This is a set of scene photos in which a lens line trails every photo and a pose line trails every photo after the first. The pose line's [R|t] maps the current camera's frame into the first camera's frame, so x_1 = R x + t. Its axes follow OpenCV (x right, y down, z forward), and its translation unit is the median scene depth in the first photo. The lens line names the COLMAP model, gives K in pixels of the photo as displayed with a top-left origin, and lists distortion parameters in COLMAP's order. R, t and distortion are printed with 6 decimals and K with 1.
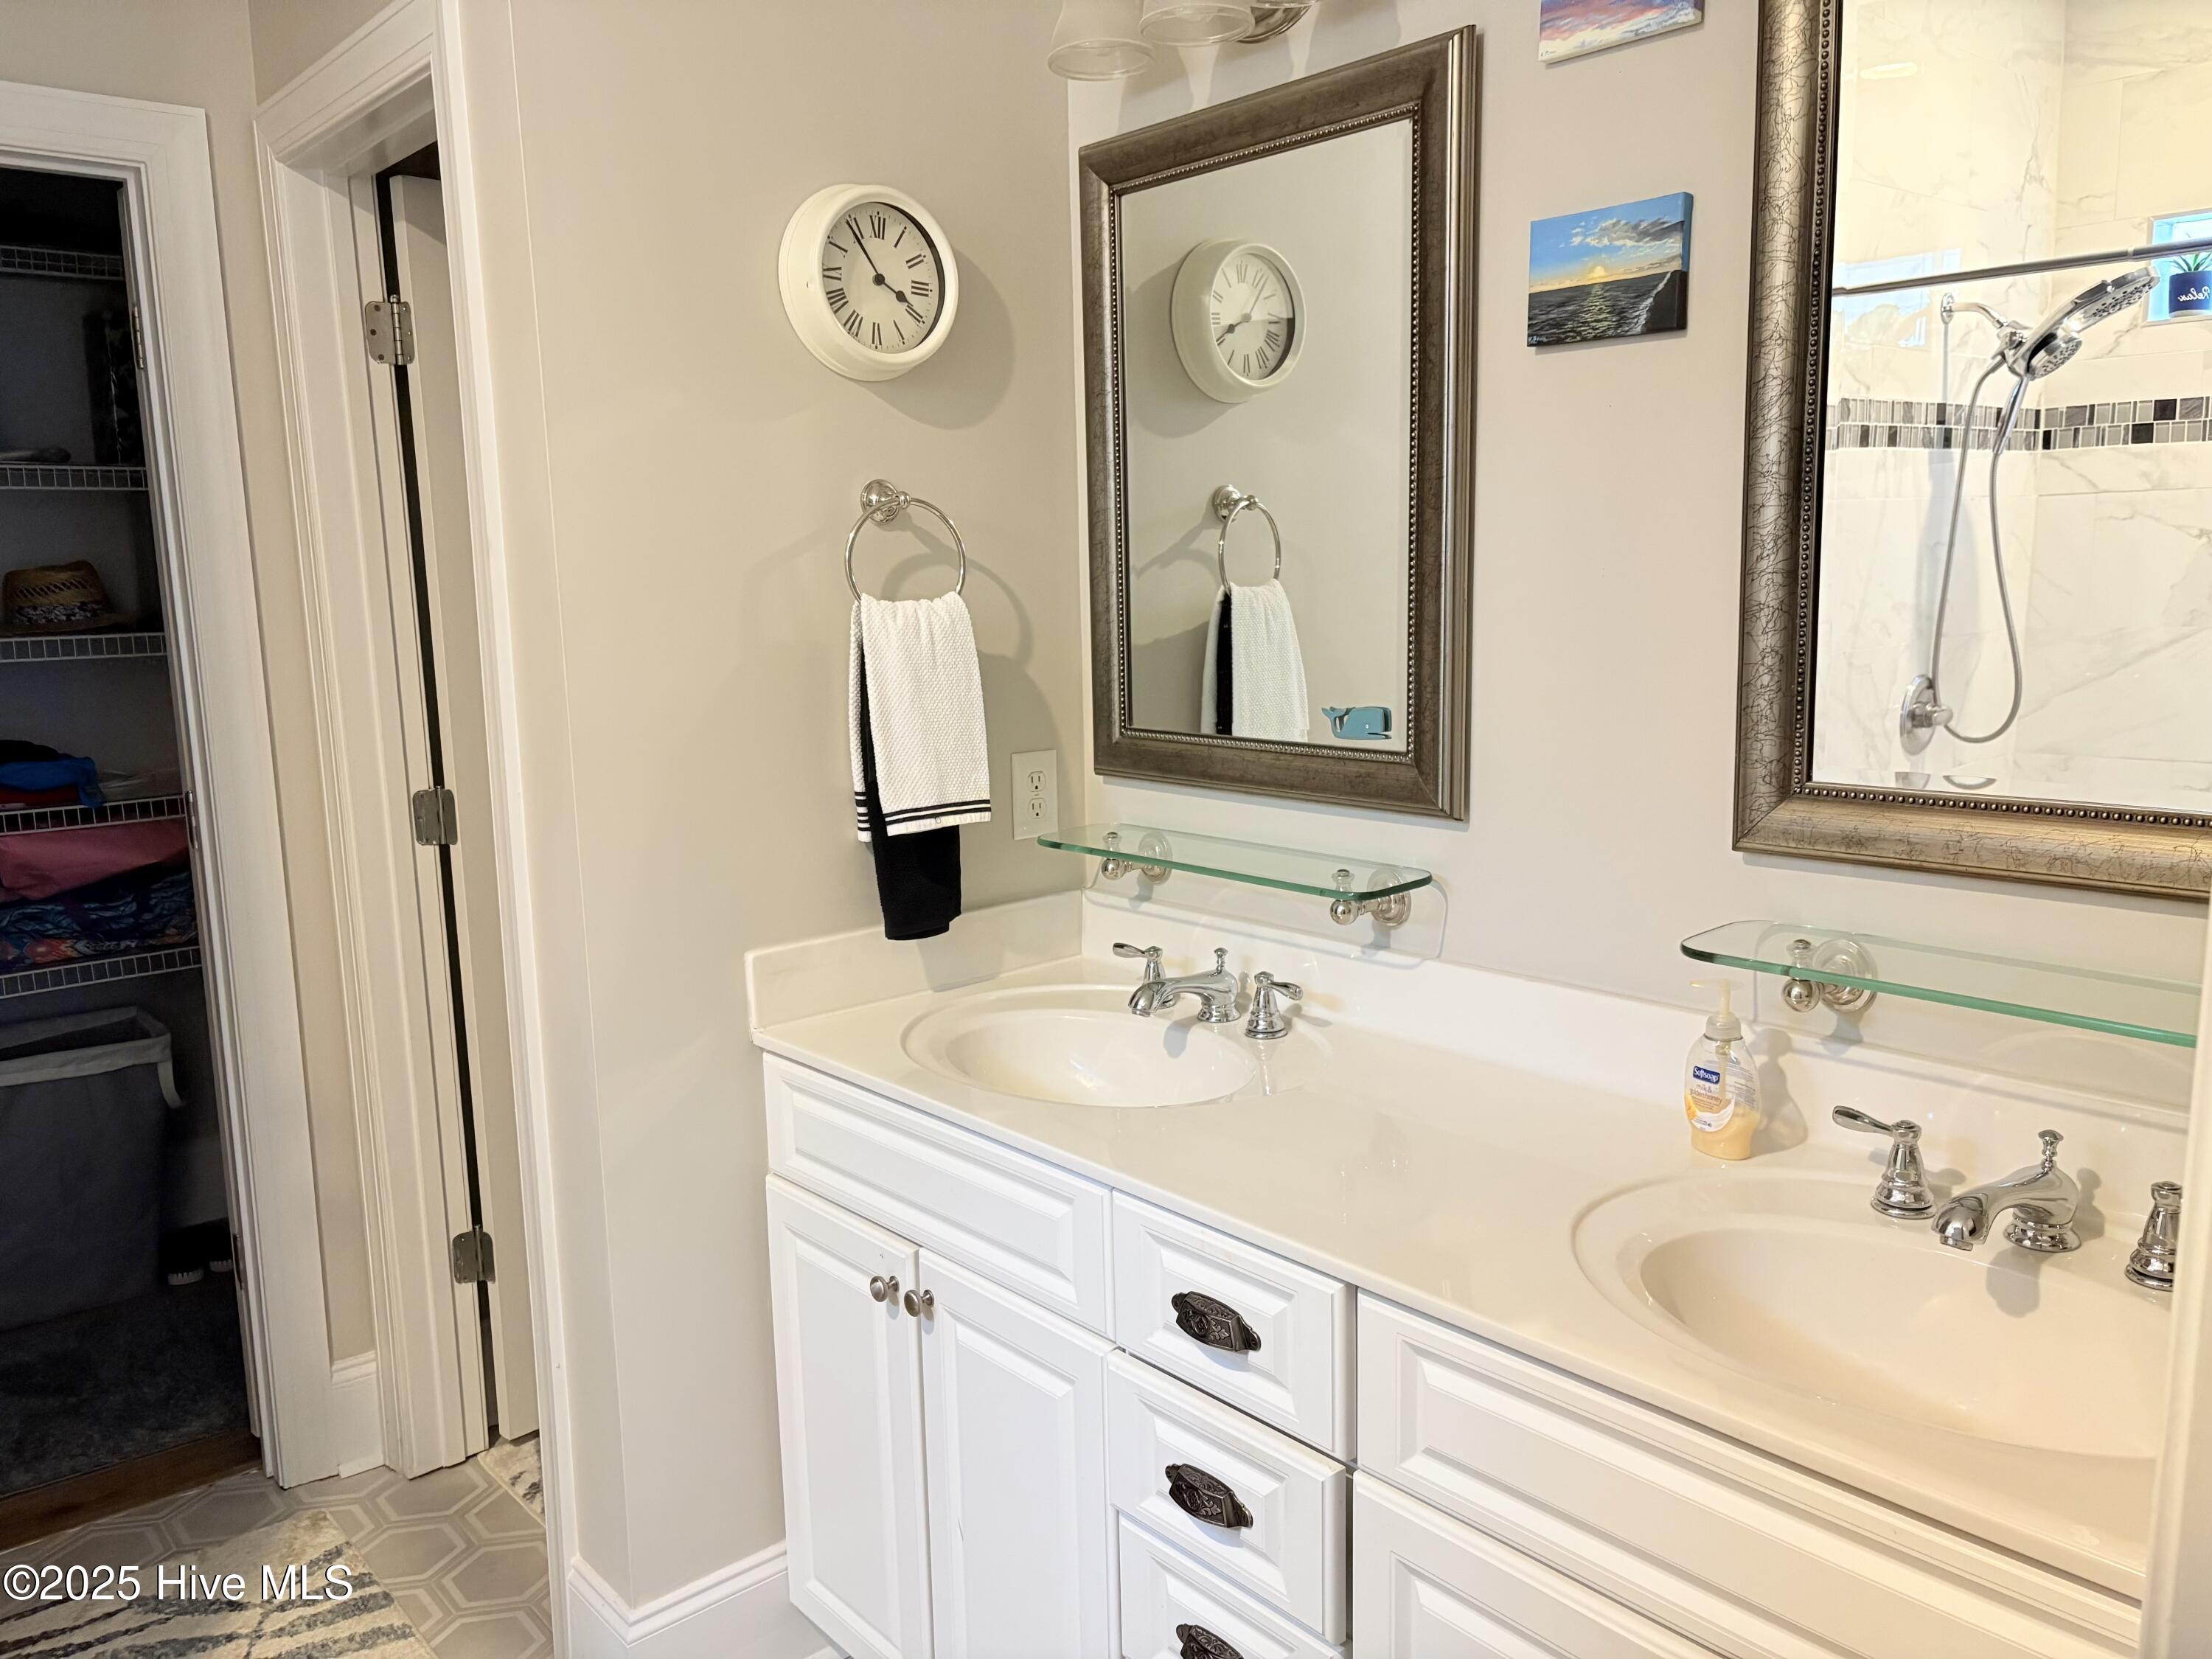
lens RADIAL K [[1667.8, 0, 1106.0], [0, 1667.8, 829.5], [0, 0, 1]] dist [0.058942, -0.063742]
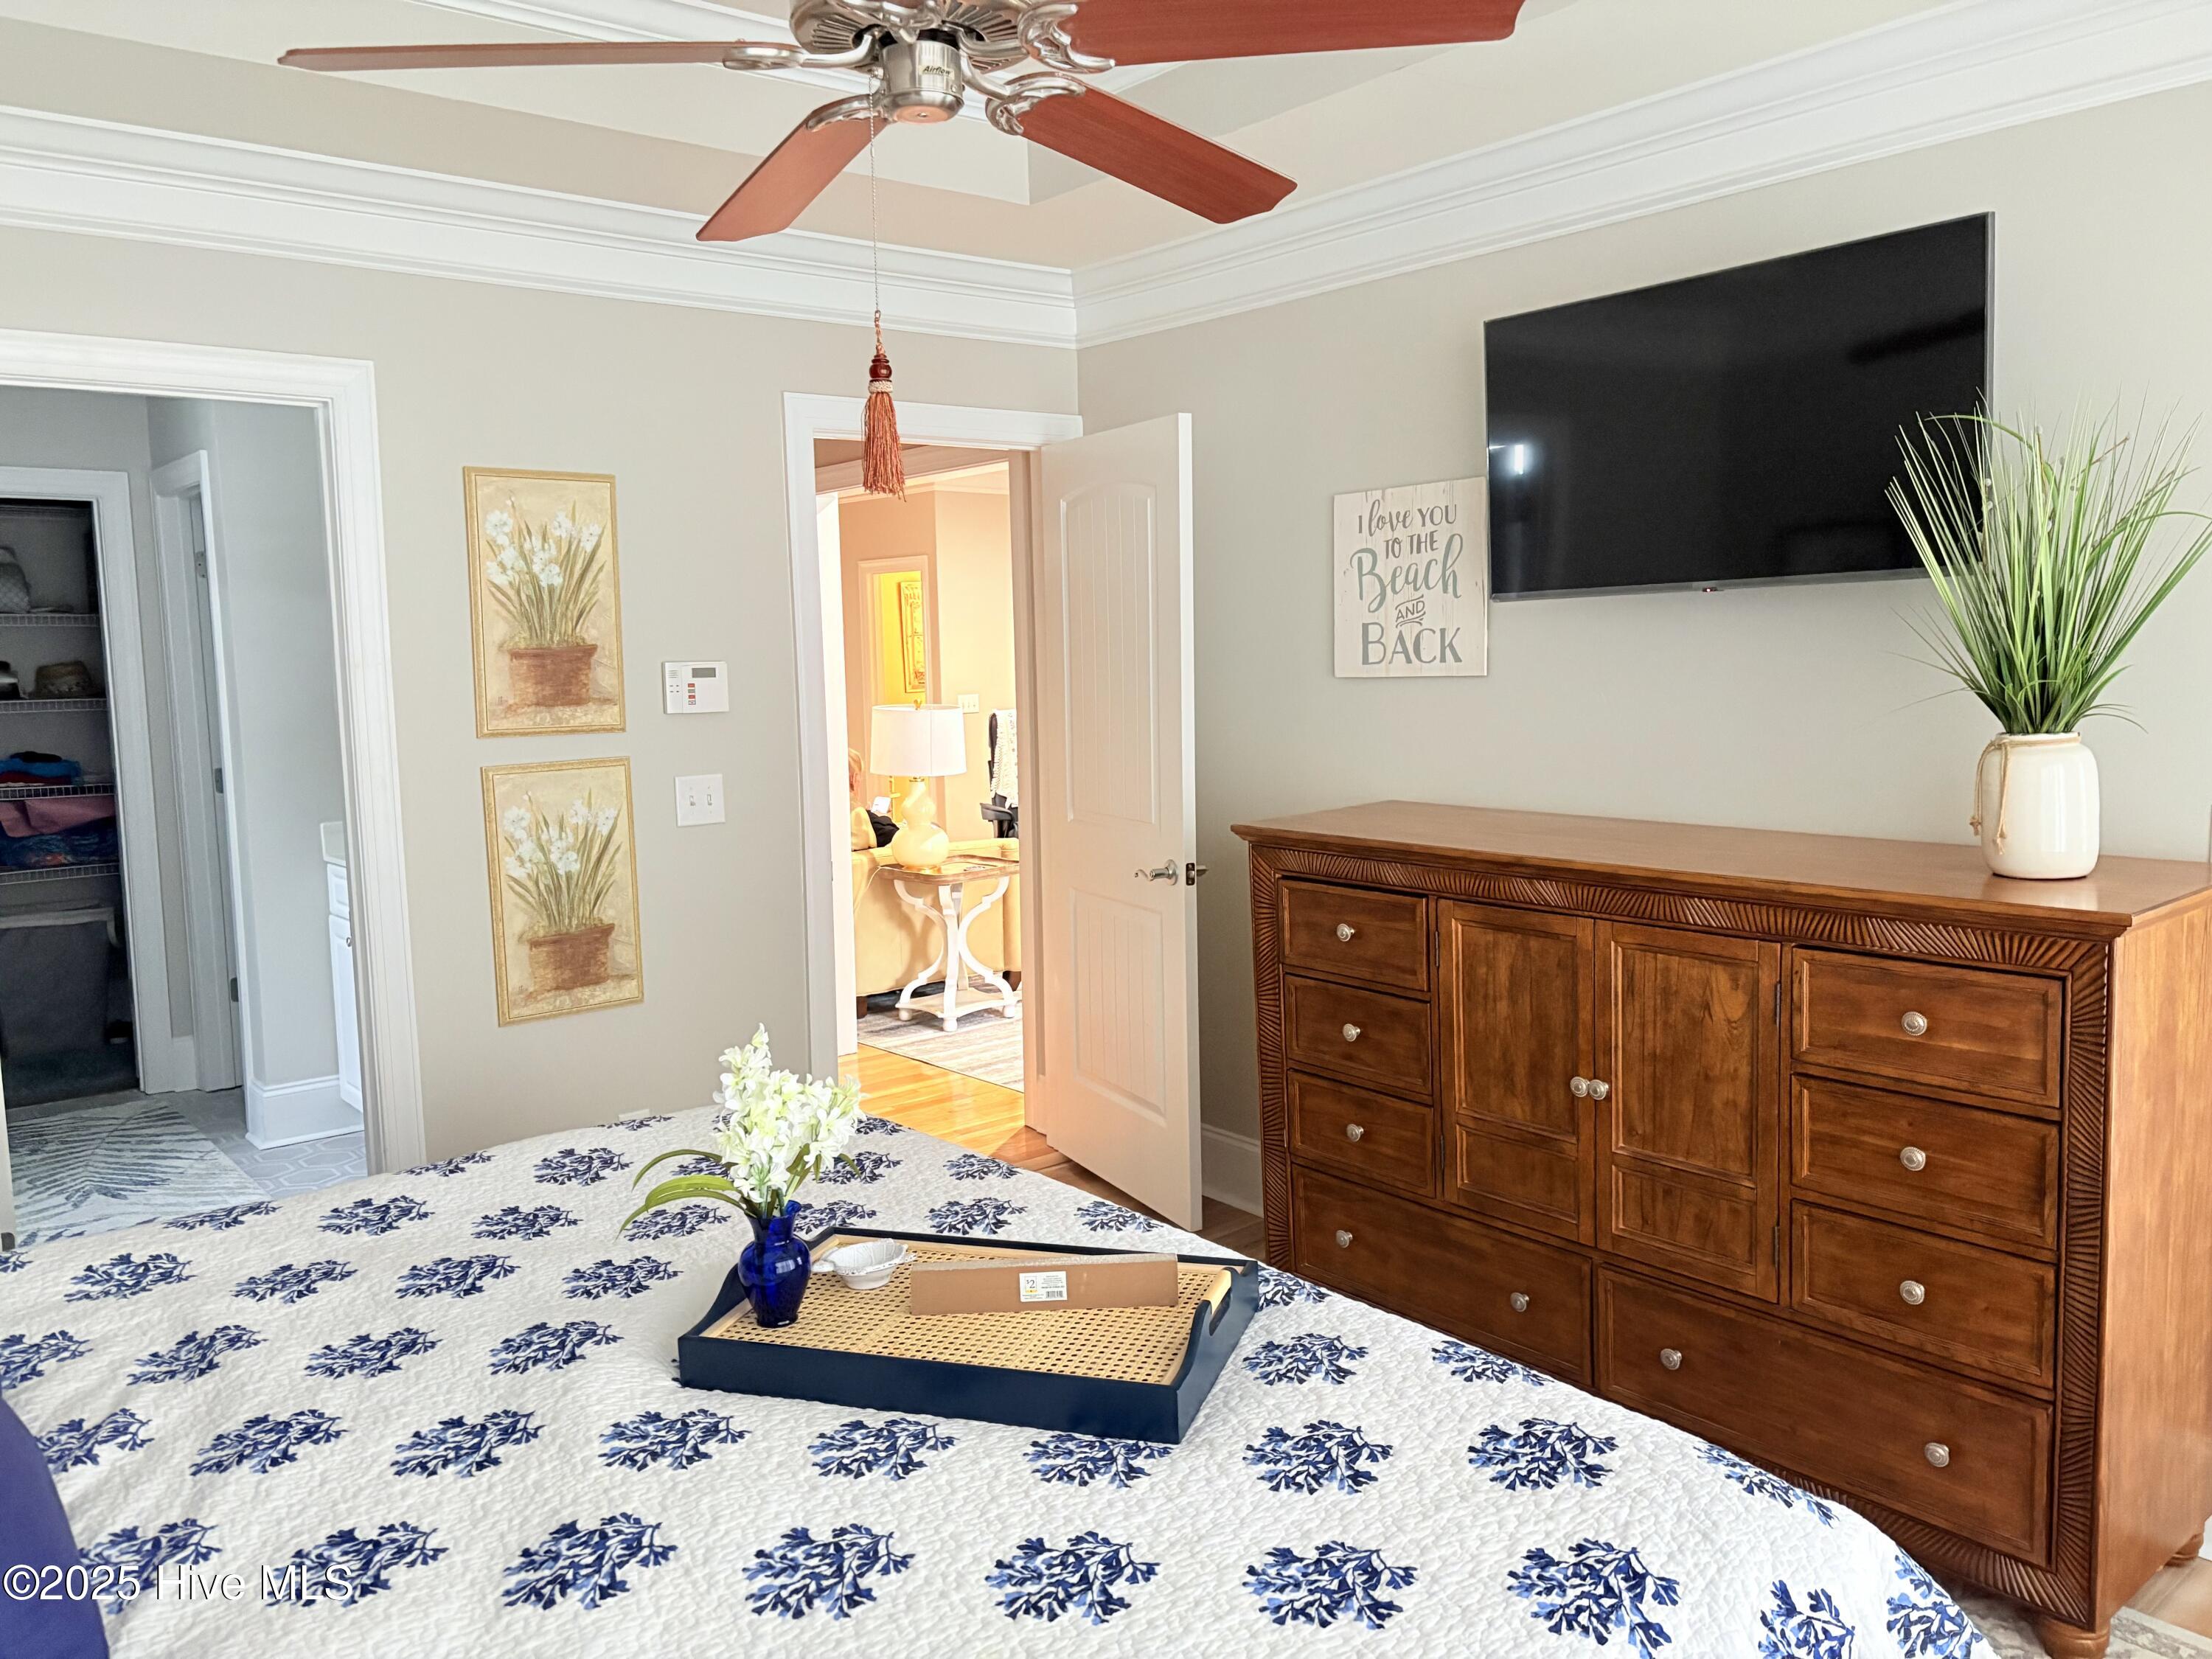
lens RADIAL K [[1667.8, 0, 1106.0], [0, 1667.8, 829.5], [0, 0, 1]] dist [0.058942, -0.063742]
pose [[0.999732, 0.006757, -0.022163, 0.636073], [-0.007870, 0.998693, -0.050508, 0.126185], [0.021793, 0.050669, 0.998478, -0.928042]]
